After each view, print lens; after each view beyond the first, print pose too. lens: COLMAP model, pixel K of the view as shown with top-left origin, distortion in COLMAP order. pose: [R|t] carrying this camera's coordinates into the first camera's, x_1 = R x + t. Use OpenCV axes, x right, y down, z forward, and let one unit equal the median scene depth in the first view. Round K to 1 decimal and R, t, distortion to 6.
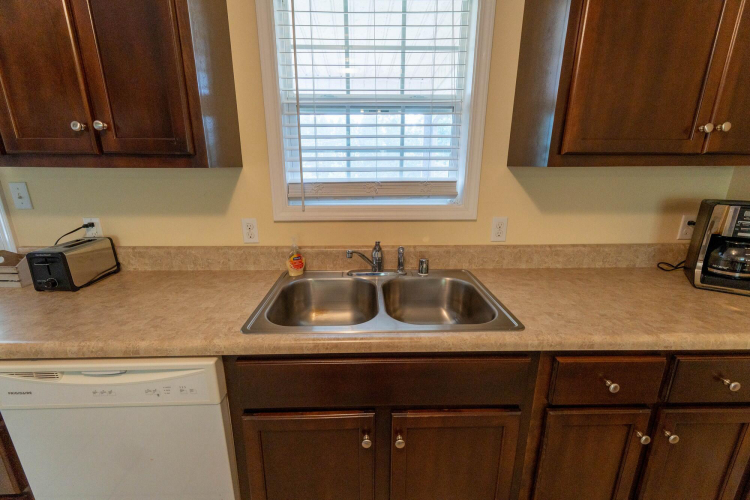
lens RADIAL K [[318.6, 0, 369.8], [0, 318.6, 247.3], [0, 0, 1]] dist [0.010911, -0.001443]
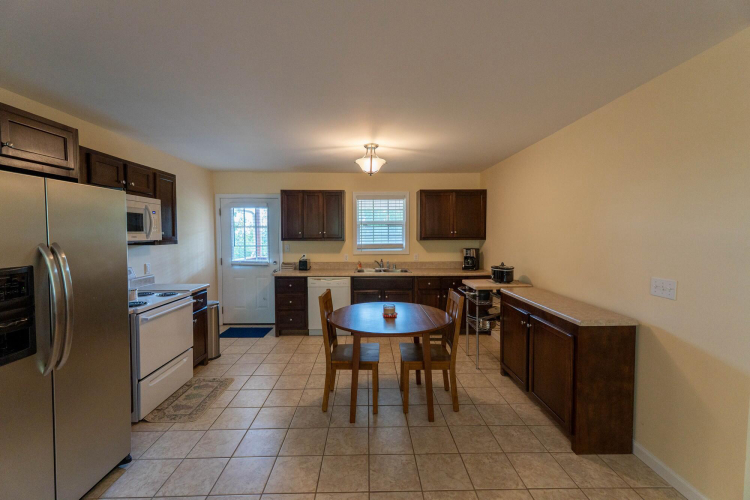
lens RADIAL K [[318.6, 0, 372.4], [0, 318.6, 248.4], [0, 0, 1]] dist [0.010911, -0.001443]
pose [[0.999934, -0.003389, -0.010976, -0.043116], [0.001014, 0.977804, -0.209521, 0.631062], [0.011442, 0.209496, 0.977742, -2.664024]]
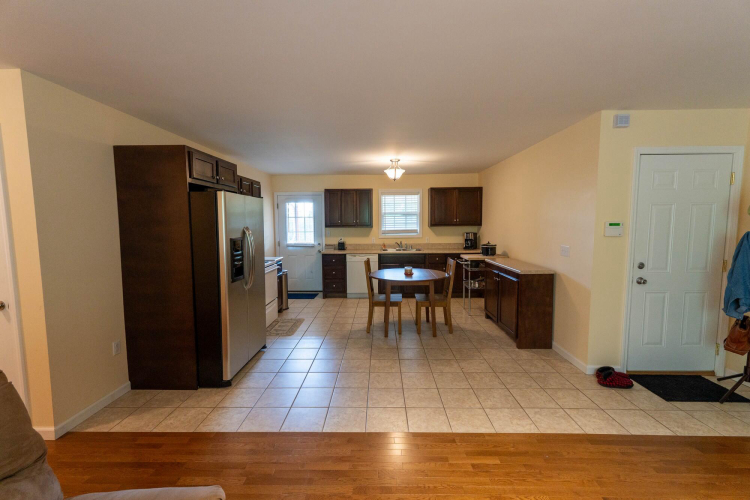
lens RADIAL K [[318.6, 0, 373.9], [0, 318.6, 253.2], [0, 0, 1]] dist [0.010911, -0.001443]
pose [[0.998709, -0.006293, -0.050404, -0.141279], [-0.001905, 0.986958, -0.160966, 0.932315], [0.050760, 0.160854, 0.985672, -3.760925]]
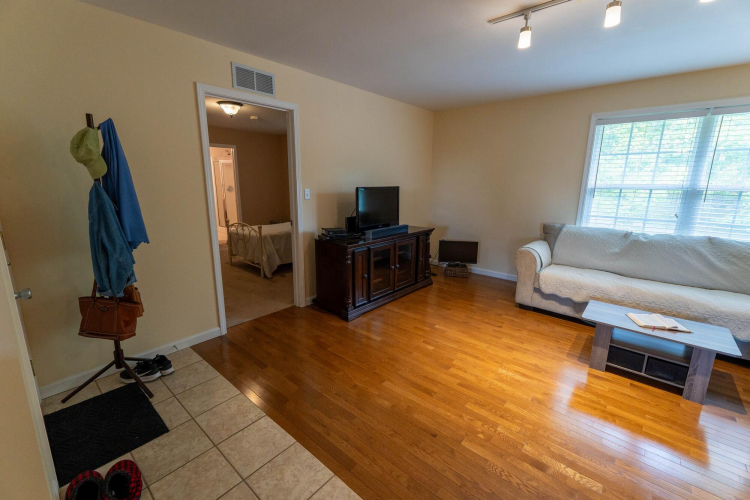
lens RADIAL K [[318.6, 0, 374.3], [0, 318.6, 248.6], [0, 0, 1]] dist [0.010911, -0.001443]
pose [[-0.736716, -0.150280, 0.659291, 0.117940], [0.162144, 0.907287, 0.387994, 0.429585], [-0.656474, 0.392742, -0.644046, -1.632461]]
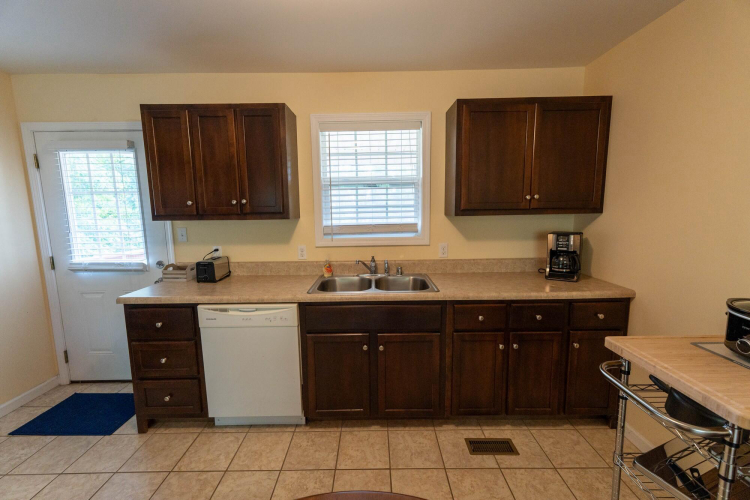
lens RADIAL K [[318.6, 0, 371.7], [0, 318.6, 249.1], [0, 0, 1]] dist [0.010911, -0.001443]
pose [[0.999335, -0.011883, -0.034480, 0.078428], [0.007483, 0.992122, -0.125048, 0.163247], [0.035694, 0.124707, 0.991551, -0.795959]]
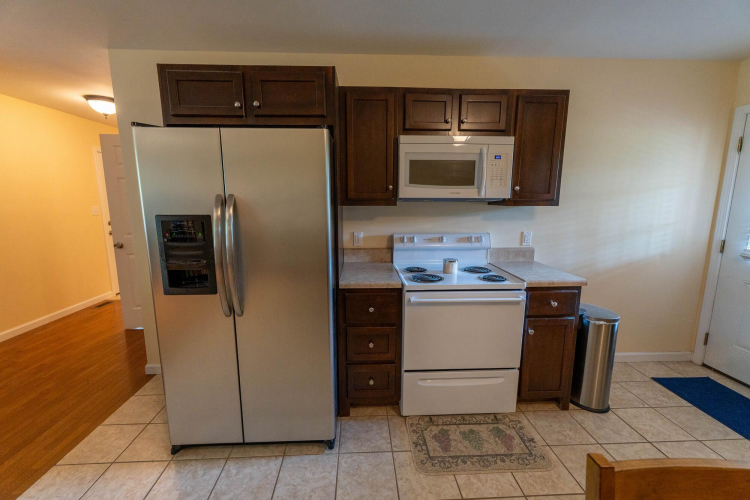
lens RADIAL K [[318.6, 0, 373.4], [0, 318.6, 249.8], [0, 0, 1]] dist [0.010911, -0.001443]
pose [[0.020973, 0.157166, -0.987349, -0.020984], [-0.255913, 0.955510, 0.146662, 0.262509], [0.966472, 0.249599, 0.060261, -1.084588]]
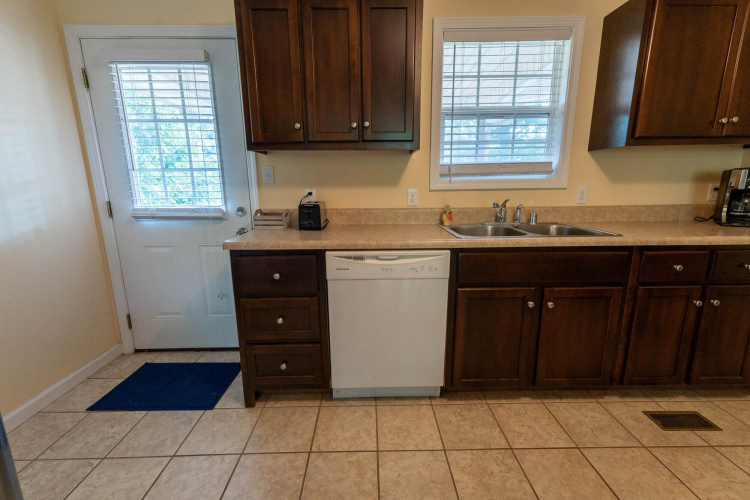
lens RADIAL K [[318.6, 0, 369.5], [0, 318.6, 251.5], [0, 0, 1]] dist [0.010911, -0.001443]
pose [[0.999825, -0.008907, -0.016427, -0.580308], [0.008042, 0.998616, -0.051976, 0.287554], [0.016867, 0.051835, 0.998513, -0.497819]]
